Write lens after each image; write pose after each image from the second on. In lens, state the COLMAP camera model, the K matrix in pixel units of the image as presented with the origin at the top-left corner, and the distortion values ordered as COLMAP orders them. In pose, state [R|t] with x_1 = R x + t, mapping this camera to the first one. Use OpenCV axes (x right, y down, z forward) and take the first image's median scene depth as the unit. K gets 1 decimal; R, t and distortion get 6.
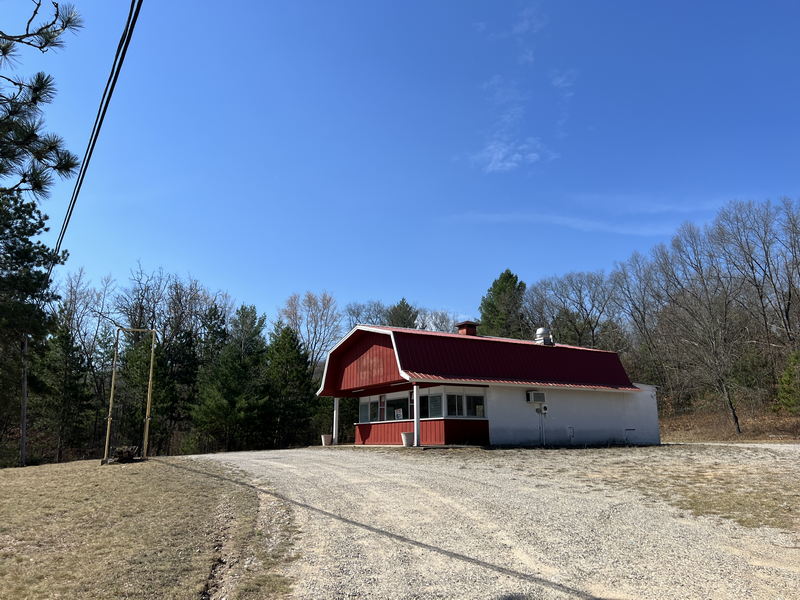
lens RADIAL K [[612.1, 0, 399.2], [0, 612.1, 305.3], [0, 0, 1]] dist [0.063970, -0.062887]
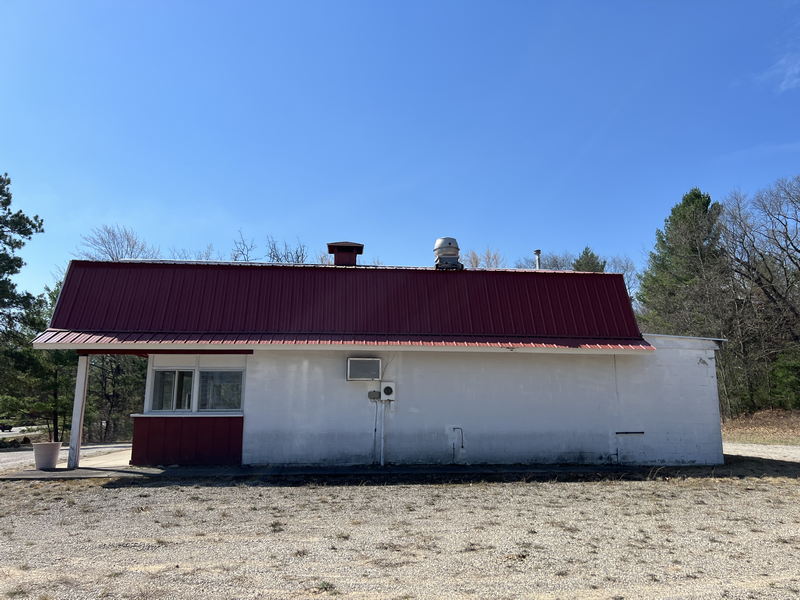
lens RADIAL K [[612.1, 0, 399.2], [0, 612.1, 305.3], [0, 0, 1]] dist [0.063970, -0.062887]
pose [[0.906401, -0.065085, -0.417373, 0.450613], [0.084196, 0.996069, 0.027519, 0.082711], [0.413942, -0.060084, 0.908318, 0.540507]]
